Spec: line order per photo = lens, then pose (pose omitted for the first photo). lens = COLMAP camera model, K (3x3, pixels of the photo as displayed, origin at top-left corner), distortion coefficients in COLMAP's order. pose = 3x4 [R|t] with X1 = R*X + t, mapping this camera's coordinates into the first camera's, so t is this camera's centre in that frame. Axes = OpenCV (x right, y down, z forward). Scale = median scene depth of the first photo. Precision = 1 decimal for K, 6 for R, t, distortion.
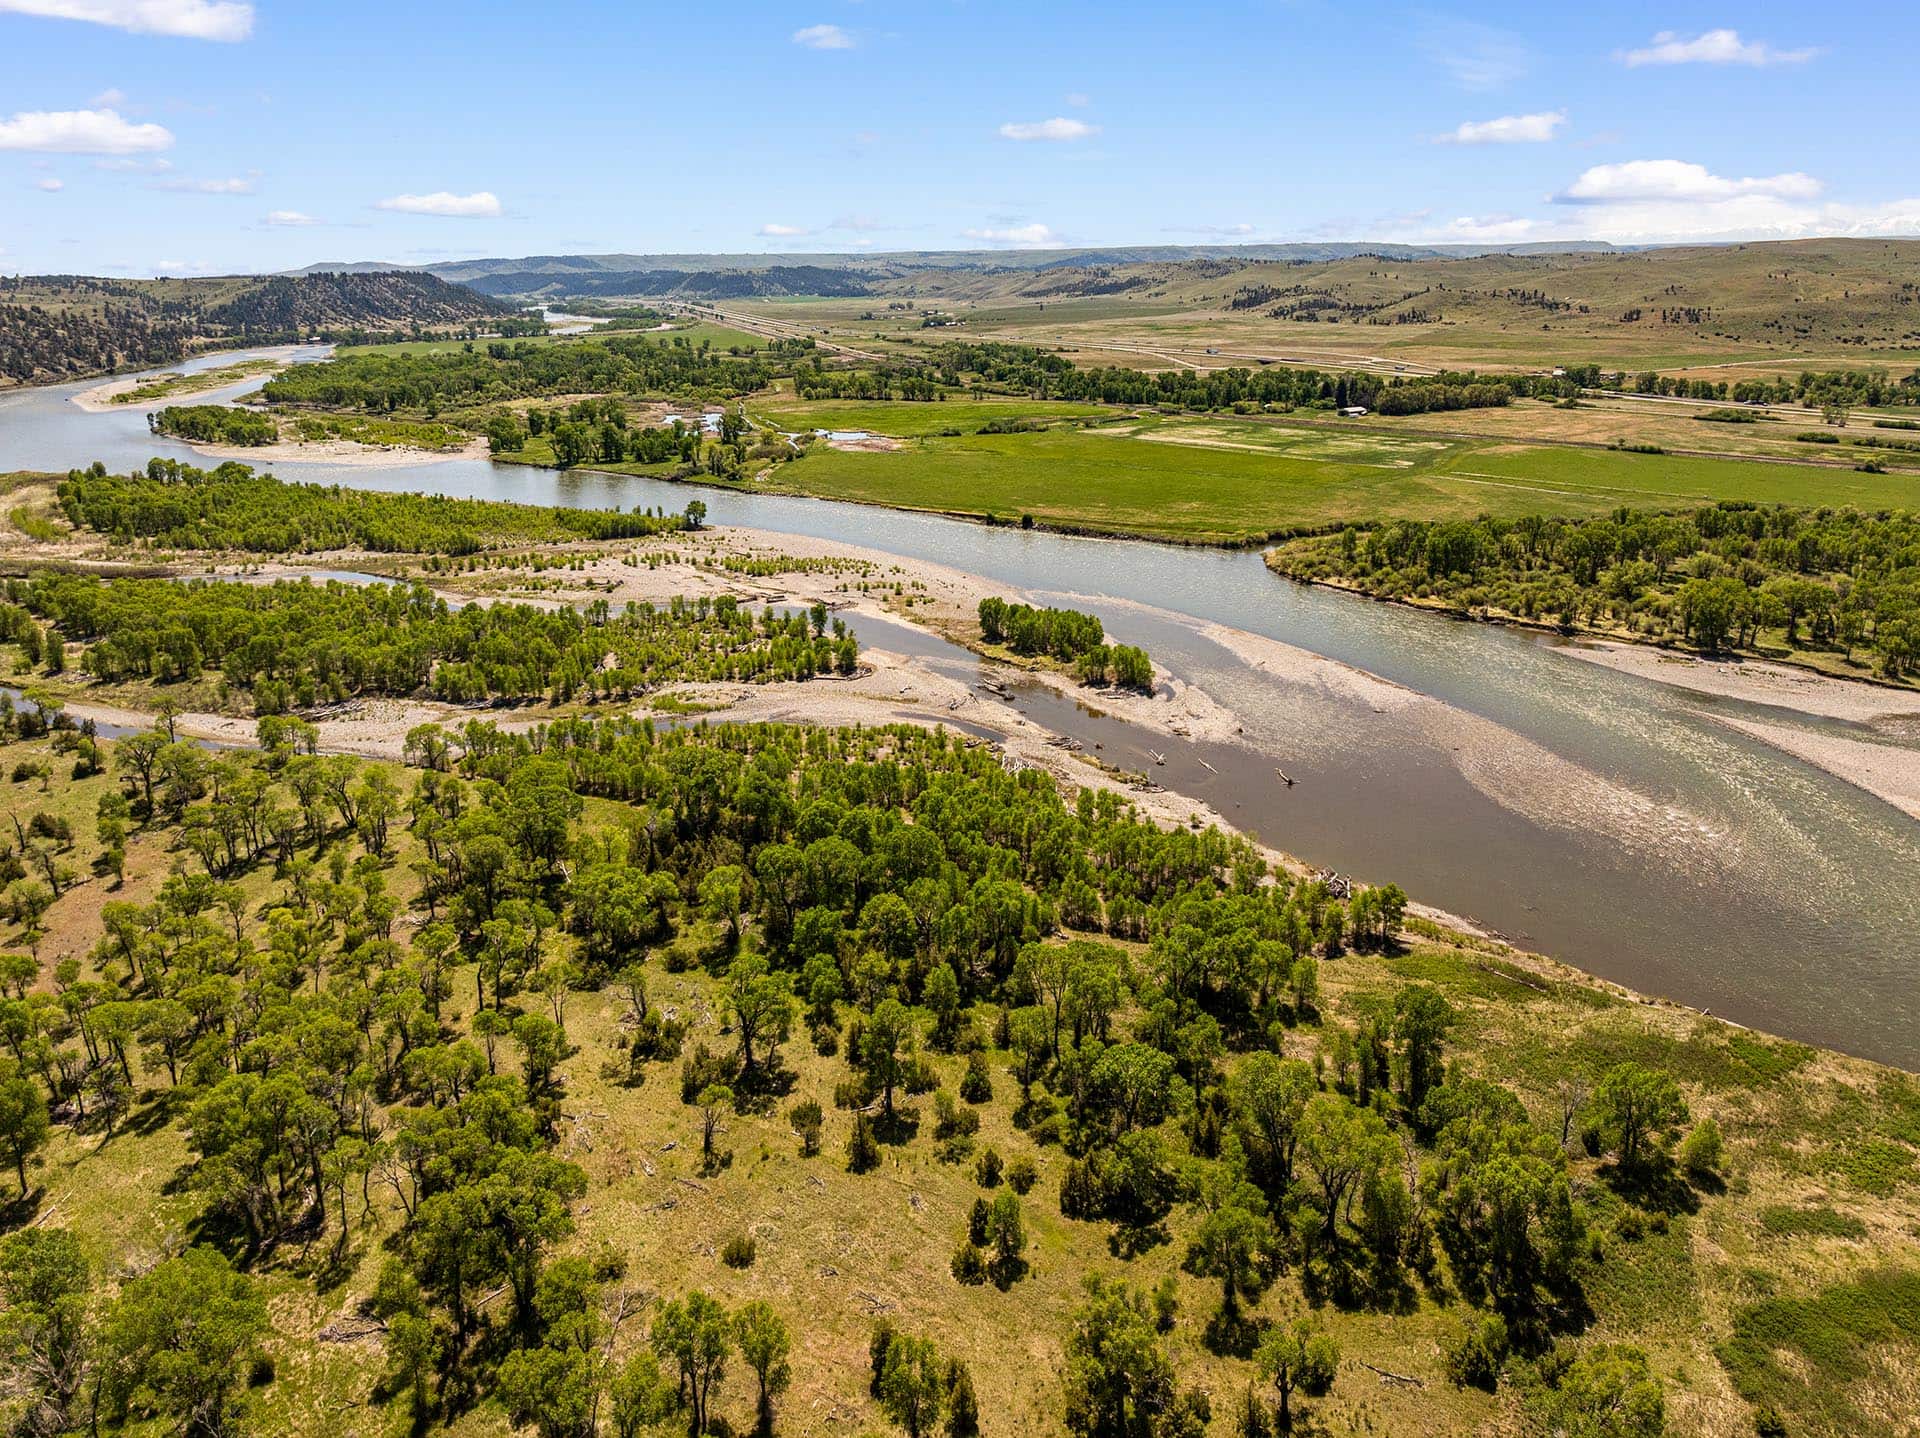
lens RADIAL K [[1361.3, 0, 965.6], [0, 1361.3, 728.4], [0, 0, 1]] dist [-0.033184, -0.001598]
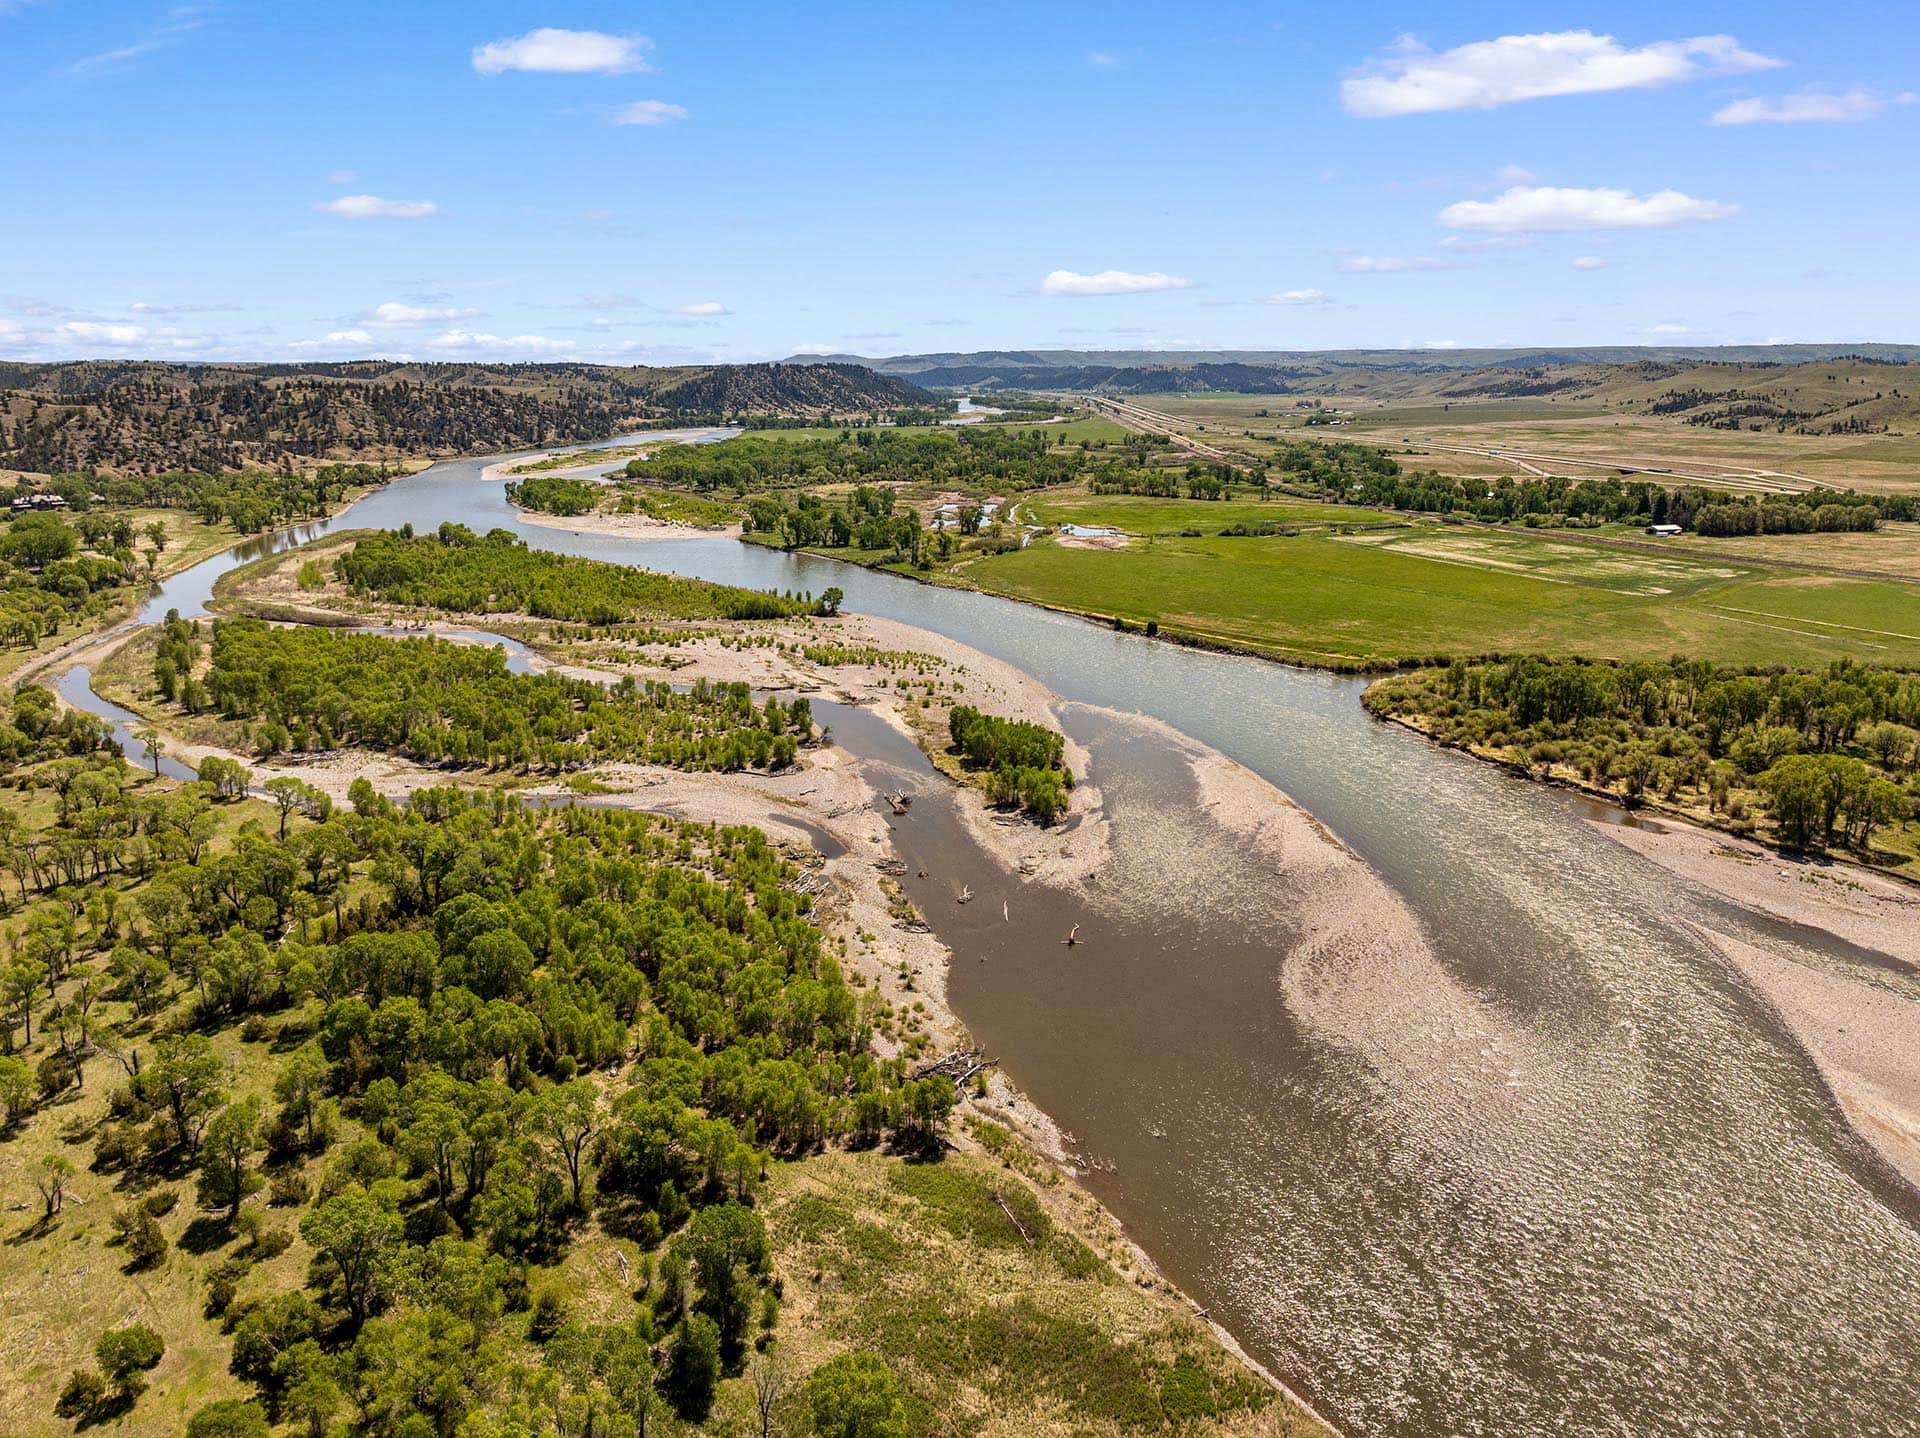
lens RADIAL K [[1361.3, 0, 960.2], [0, 1361.3, 724.7], [0, 0, 1]] dist [-0.033184, -0.001598]
pose [[0.947313, 0.086738, -0.308343, 0.133746], [-0.107470, 0.992906, -0.050867, -0.014657], [0.301743, 0.081325, 0.949914, 0.041148]]
